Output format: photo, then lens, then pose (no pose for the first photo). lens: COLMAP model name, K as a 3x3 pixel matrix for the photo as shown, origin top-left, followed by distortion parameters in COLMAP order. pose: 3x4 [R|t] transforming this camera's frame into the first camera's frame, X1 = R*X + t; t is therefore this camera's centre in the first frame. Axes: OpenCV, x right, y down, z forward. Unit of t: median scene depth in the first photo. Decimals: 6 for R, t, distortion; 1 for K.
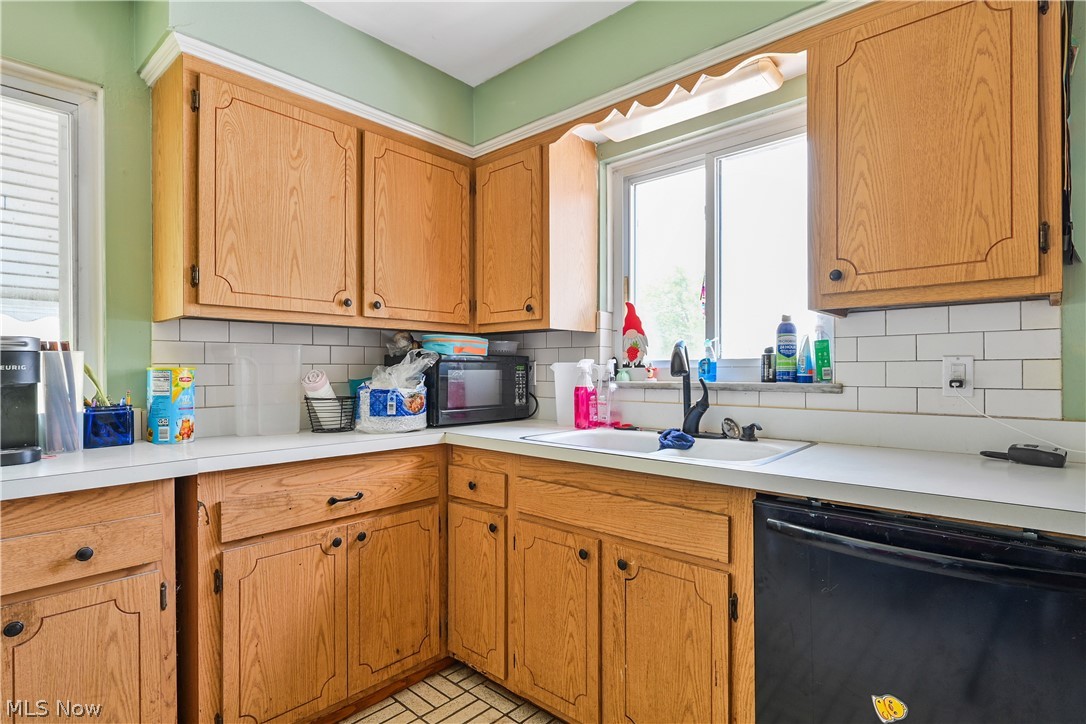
lens RADIAL K [[551.3, 0, 543.2], [0, 551.3, 369.4], [0, 0, 1]] dist [-0.001547, 0.000415]
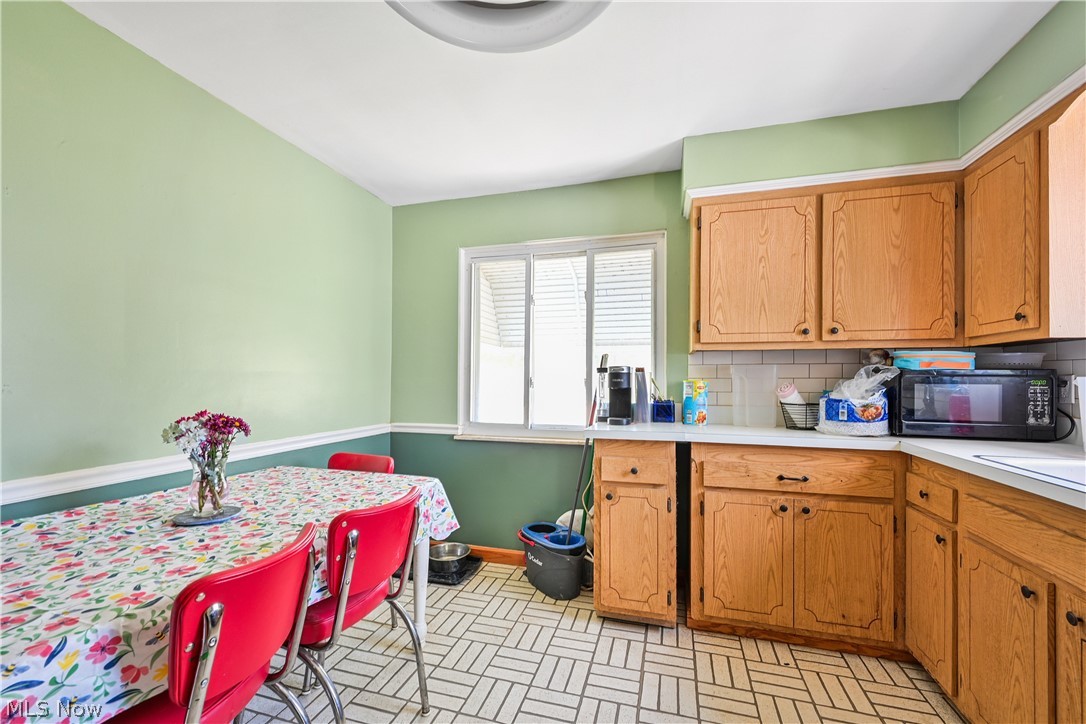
lens RADIAL K [[439.6, 0, 543.2], [0, 439.6, 375.5], [0, 0, 1]] dist [0.001353, 0.000533]
pose [[0.437706, -0.003711, -0.899110, 0.321479], [-0.006743, 0.999950, -0.007410, -0.004988], [0.899093, 0.009306, 0.437659, -0.018794]]
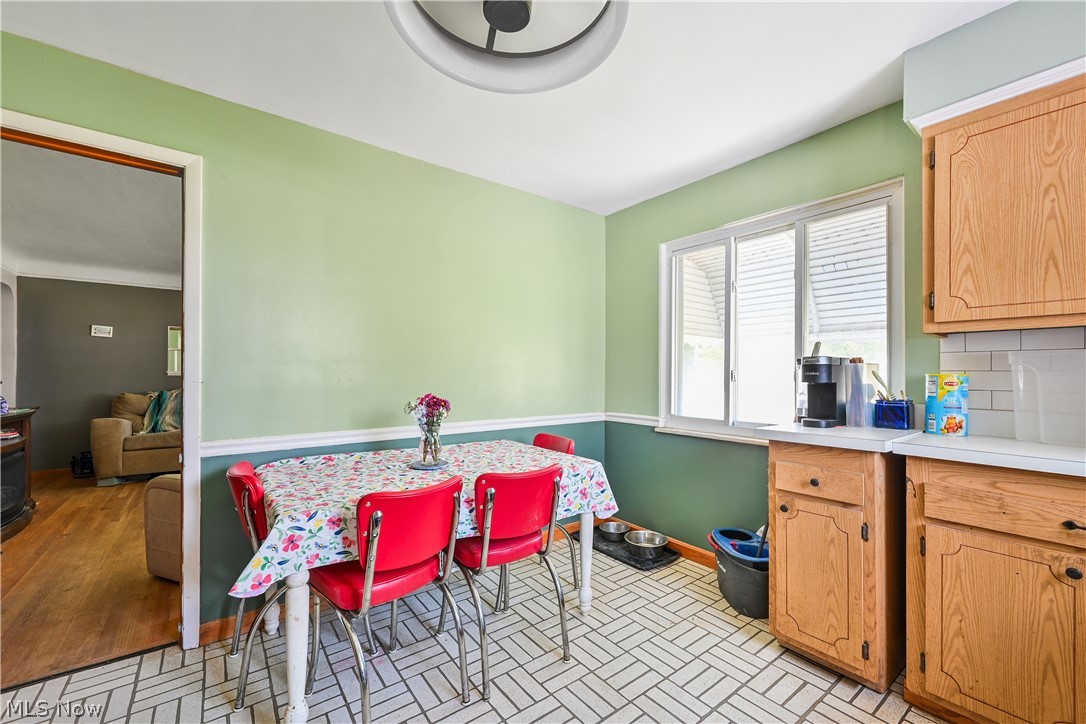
lens RADIAL K [[442.2, 0, 545.6], [0, 442.2, 369.6], [0, 0, 1]] dist [-0.000159, 0.000551]
pose [[-0.178437, -0.003955, -0.983943, 0.435248], [-0.004566, 0.999984, -0.003191, -0.005276], [0.983941, 0.003924, -0.178453, 0.271213]]
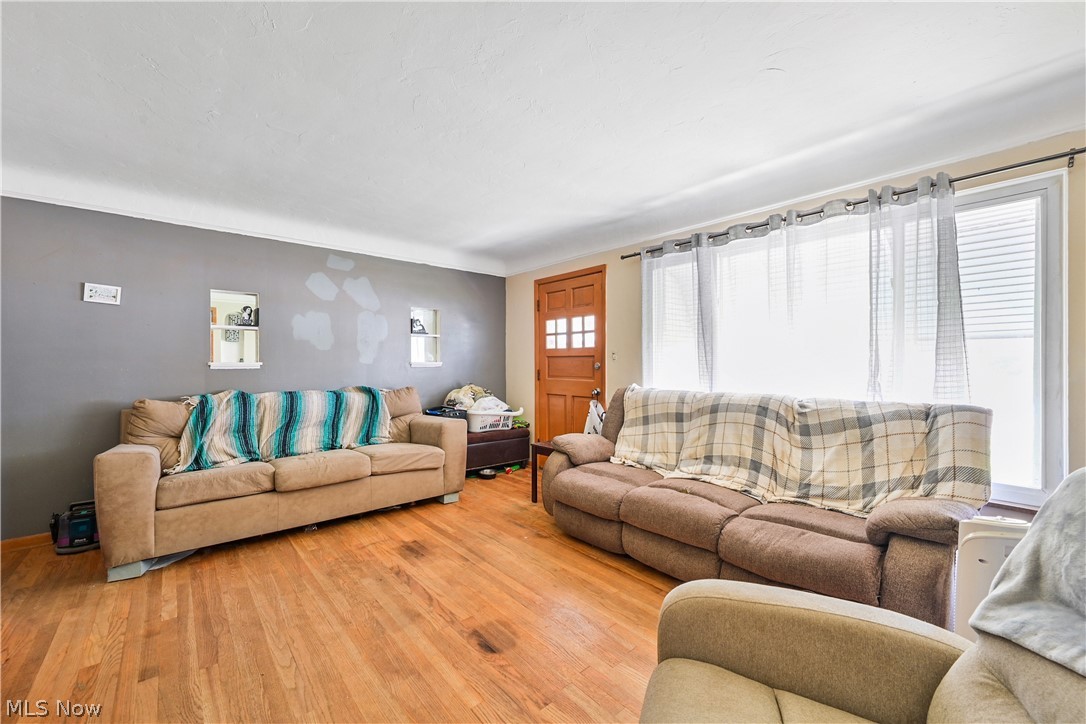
lens RADIAL K [[427.3, 0, 543.0], [0, 427.3, 362.0], [0, 0, 1]] dist [-0.000945, 0.000014]
pose [[-0.119174, 0.002717, -0.992870, -0.466610], [0.000285, 0.999996, 0.002703, 0.002398], [0.992873, 0.000040, -0.119174, -1.223078]]
